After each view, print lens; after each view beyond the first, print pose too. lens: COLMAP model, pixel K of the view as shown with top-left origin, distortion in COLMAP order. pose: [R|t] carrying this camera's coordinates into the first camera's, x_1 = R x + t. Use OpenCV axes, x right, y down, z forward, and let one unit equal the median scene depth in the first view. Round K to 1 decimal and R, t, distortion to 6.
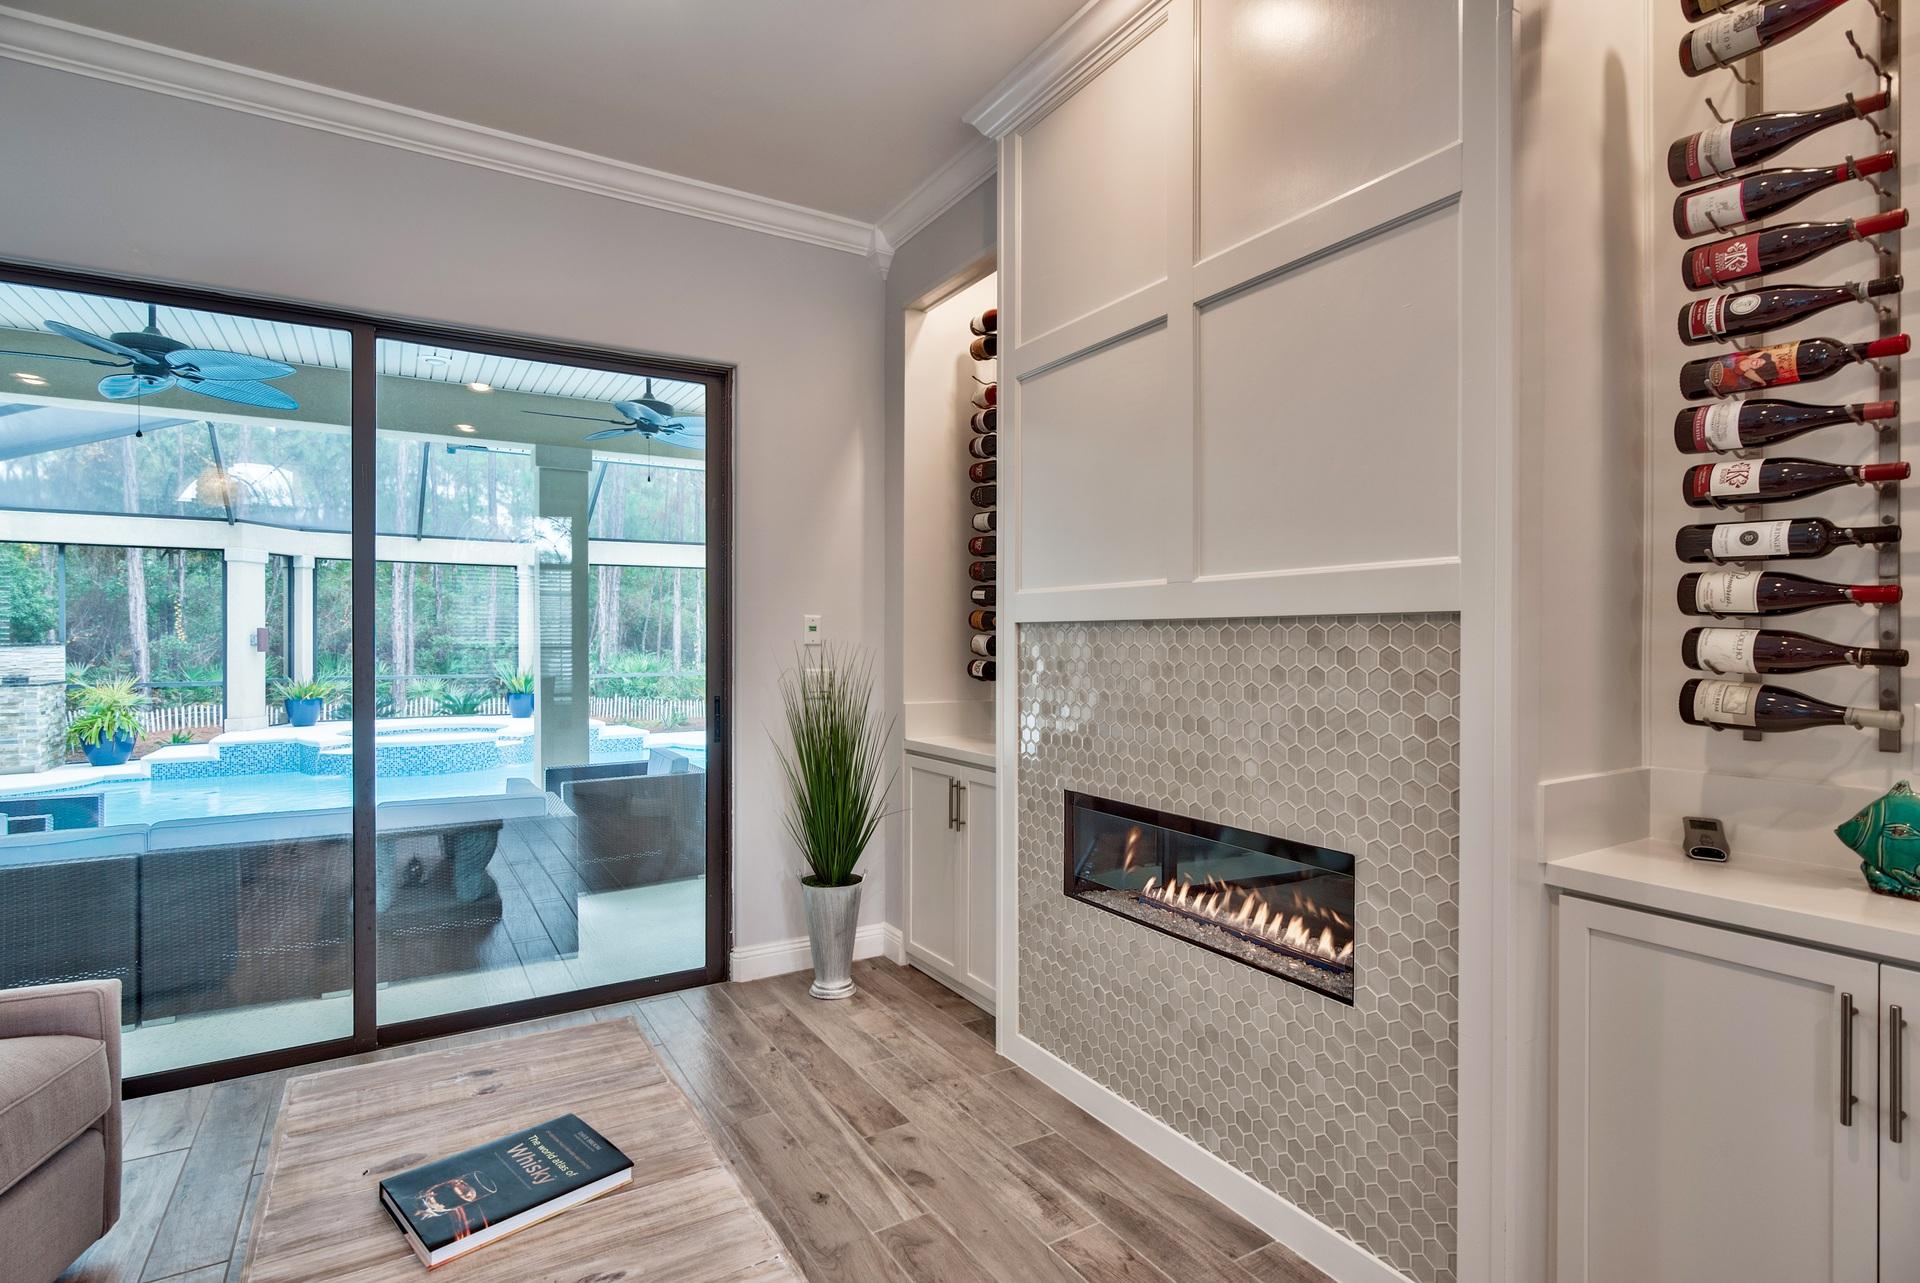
lens RADIAL K [[939.8, 0, 960.0], [0, 939.8, 641.5], [0, 0, 1]] dist [-0.003541, -0.001517]
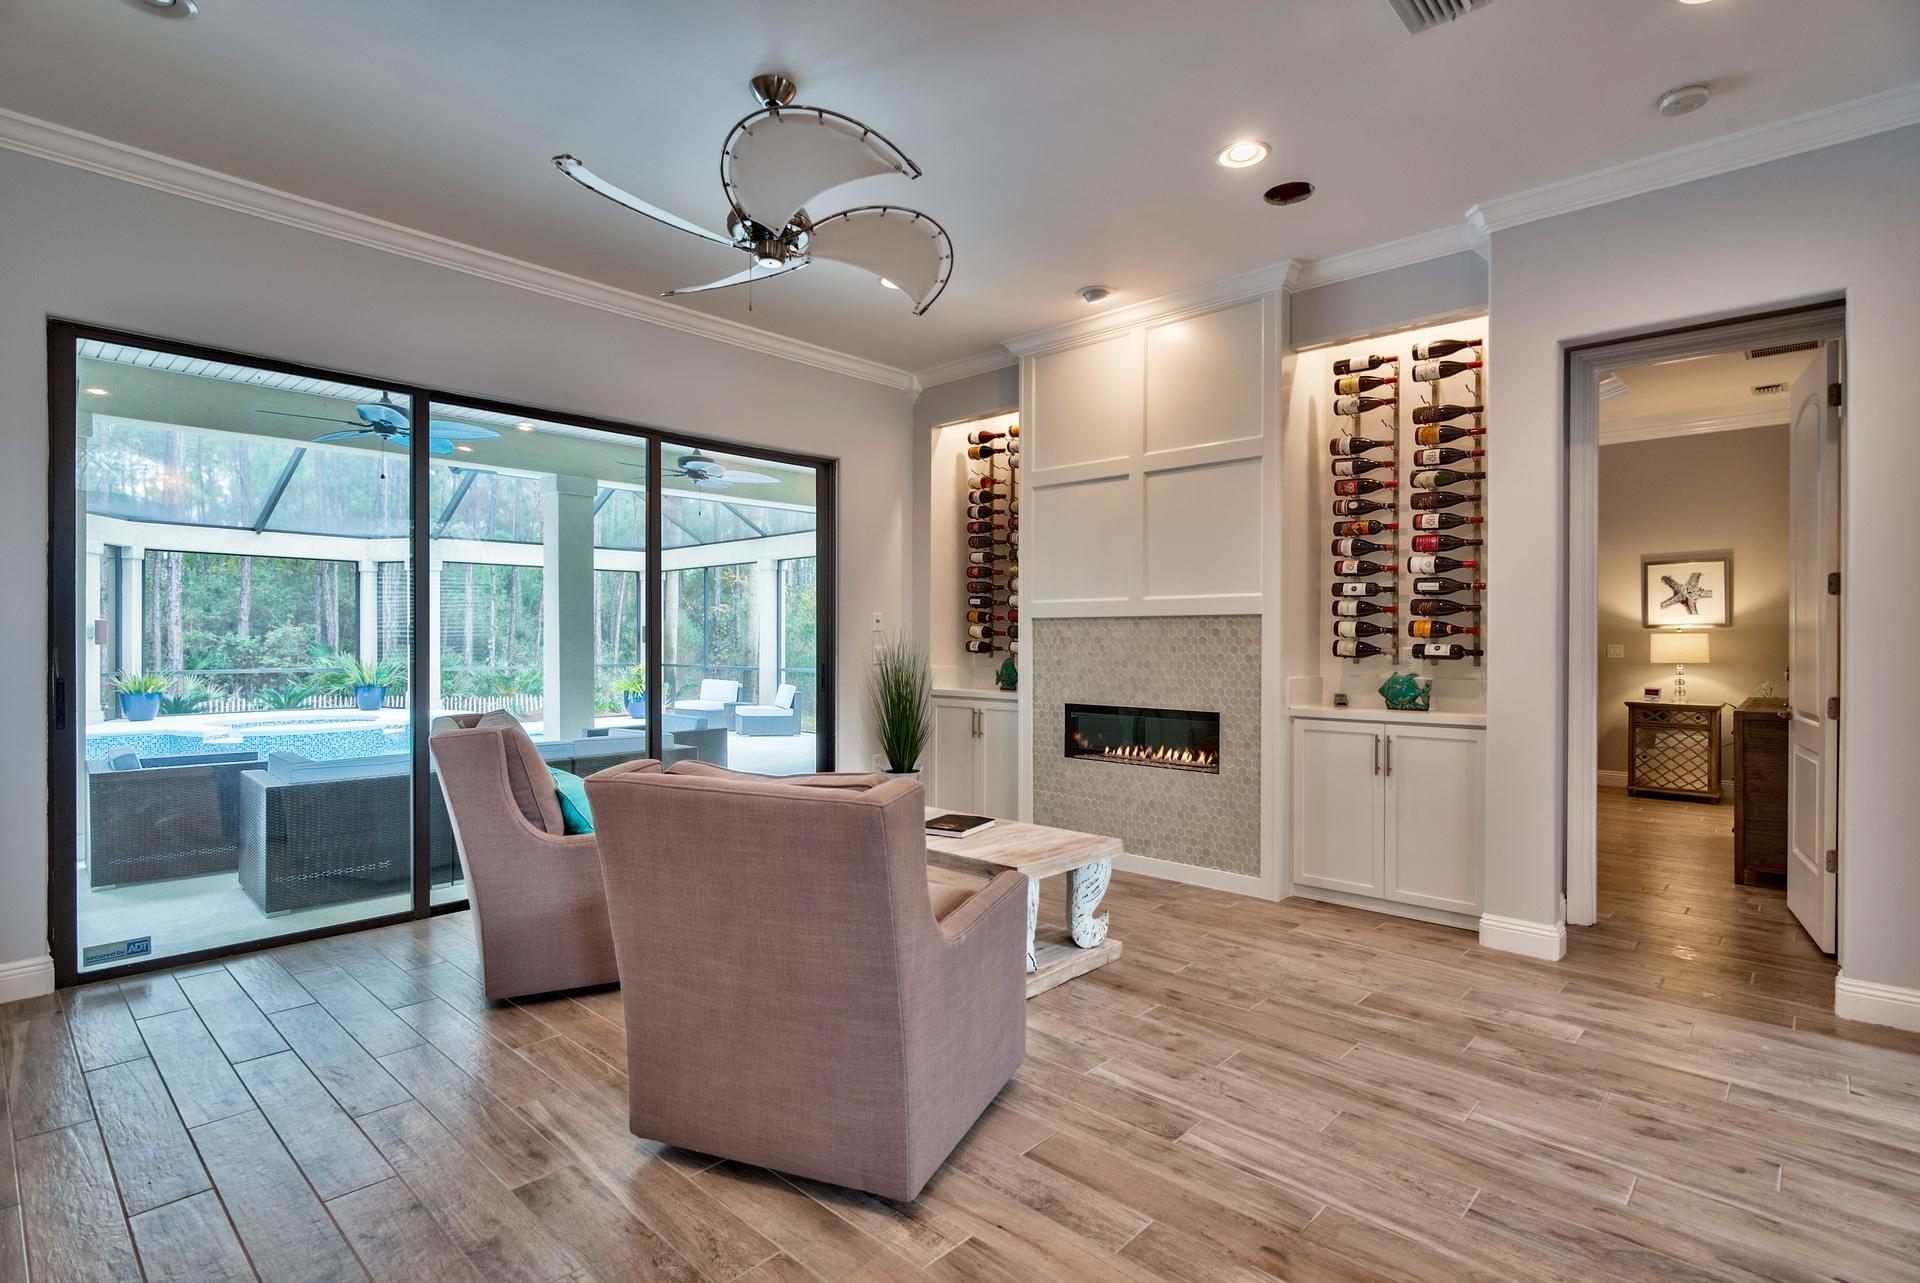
lens RADIAL K [[962.4, 0, 960.0], [0, 962.4, 641.5], [0, 0, 1]] dist [-0.001192, -0.001198]
pose [[0.962775, 0.001375, 0.270300, -0.877214], [-0.001412, 0.999999, -0.000056, 0.040087], [-0.270300, -0.000328, 0.962776, -1.191025]]
